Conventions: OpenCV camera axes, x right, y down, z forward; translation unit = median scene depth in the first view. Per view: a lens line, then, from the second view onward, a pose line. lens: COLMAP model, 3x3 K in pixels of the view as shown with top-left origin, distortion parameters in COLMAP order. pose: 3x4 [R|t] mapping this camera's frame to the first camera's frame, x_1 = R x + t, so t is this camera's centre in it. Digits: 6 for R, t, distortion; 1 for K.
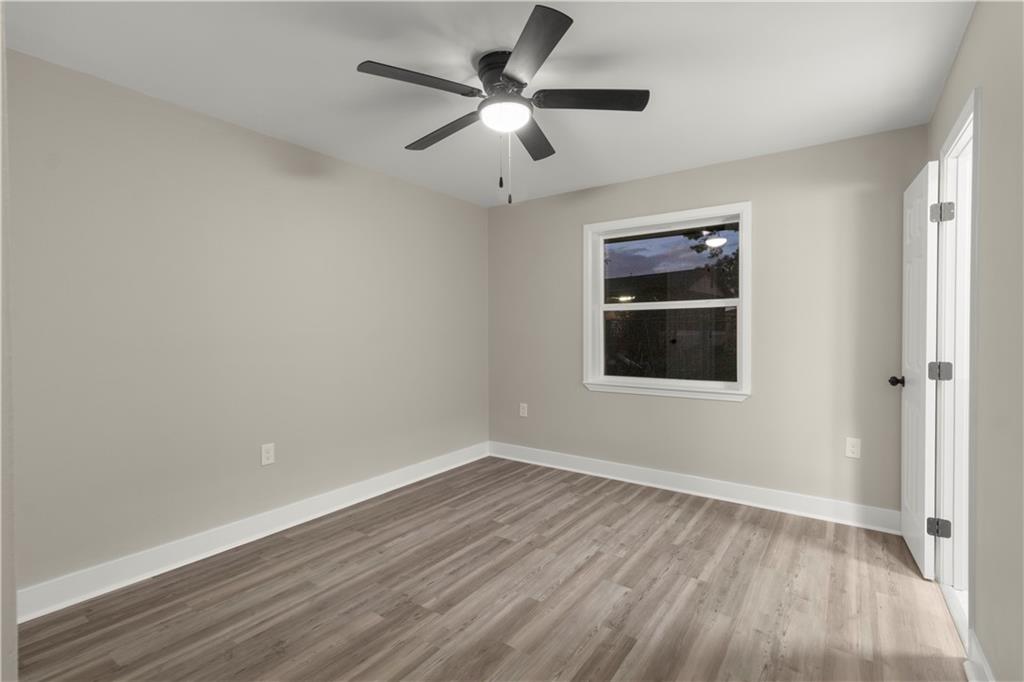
lens RADIAL K [[474.7, 0, 512.1], [0, 474.7, 335.6], [0, 0, 1]] dist [0.008549, -0.000838]
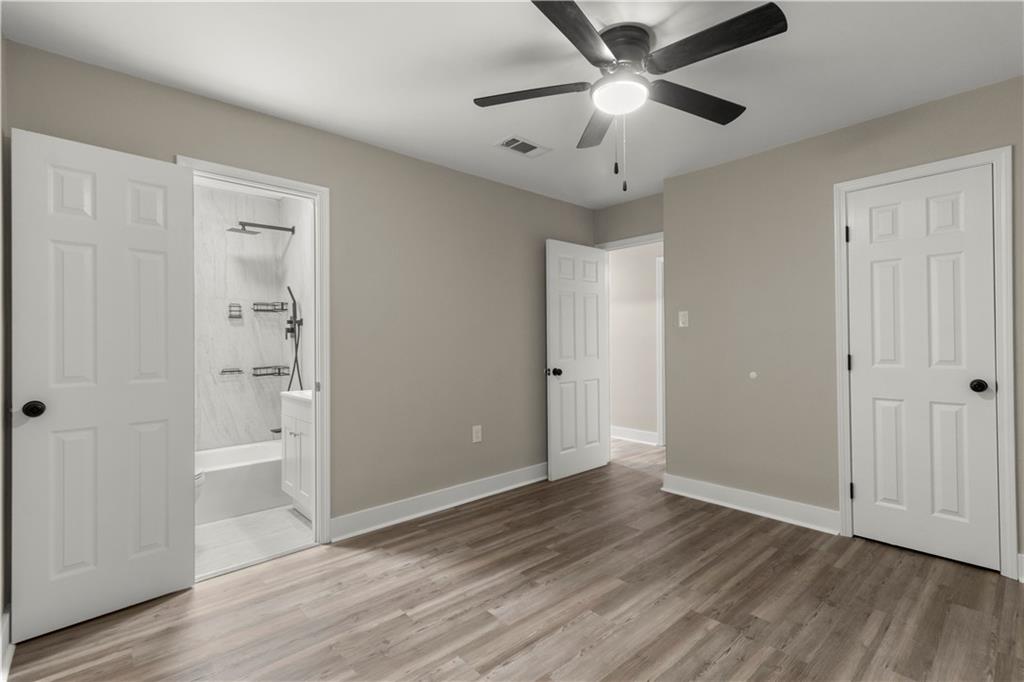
lens RADIAL K [[474.7, 0, 511.0], [0, 474.7, 340.9], [0, 0, 1]] dist [0.008549, -0.000838]
pose [[-0.975132, 0.011970, 0.221300, -0.004426], [0.014679, 0.999836, 0.010603, -0.000068], [-0.221137, 0.013588, -0.975148, 1.973984]]
